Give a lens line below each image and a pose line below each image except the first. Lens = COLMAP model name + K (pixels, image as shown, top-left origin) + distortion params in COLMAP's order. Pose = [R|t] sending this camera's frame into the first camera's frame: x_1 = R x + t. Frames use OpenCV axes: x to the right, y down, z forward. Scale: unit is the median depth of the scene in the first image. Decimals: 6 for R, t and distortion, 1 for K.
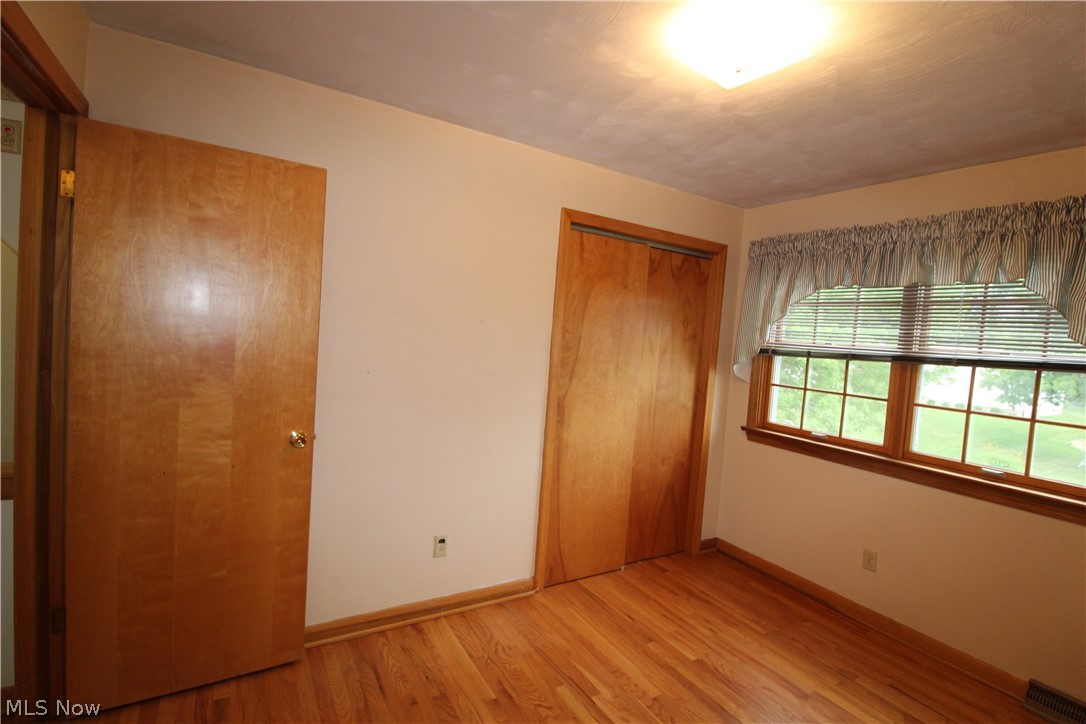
lens RADIAL K [[503.2, 0, 546.8], [0, 503.2, 357.6], [0, 0, 1]] dist [-0.009994, -0.003225]
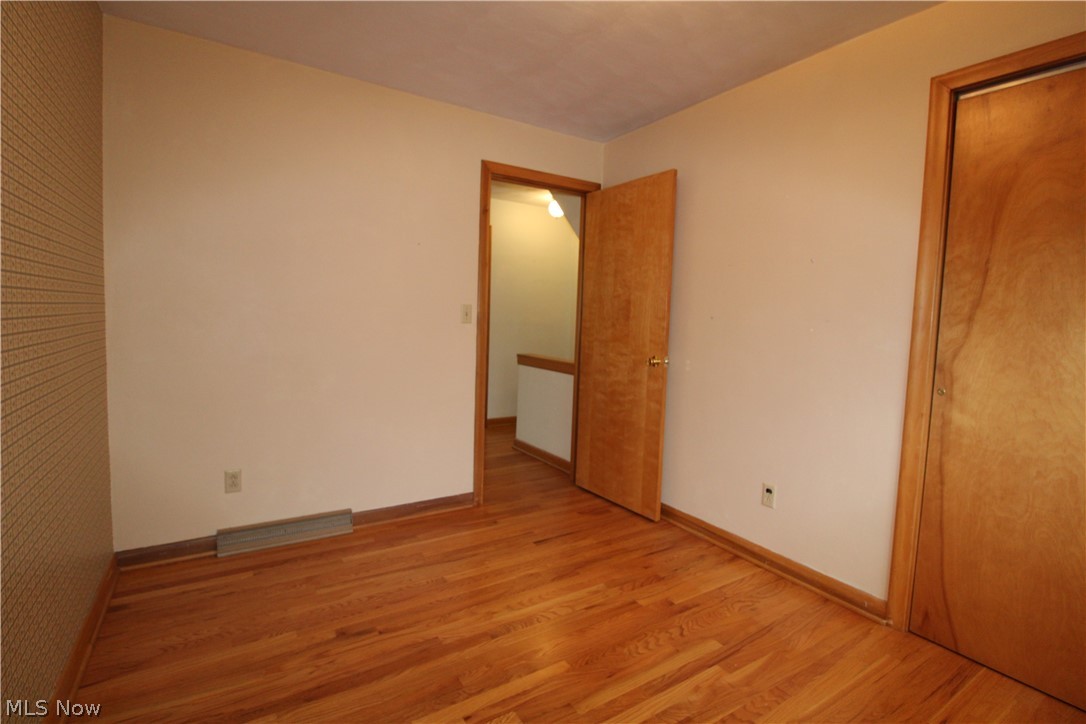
lens RADIAL K [[503.2, 0, 540.8], [0, 503.2, 360.9], [0, 0, 1]] dist [-0.009994, -0.003225]
pose [[0.020184, 0.016235, -0.999664, 0.744316], [-0.078076, 0.996840, 0.014613, 0.128785], [0.996743, 0.077755, 0.021388, 0.501447]]
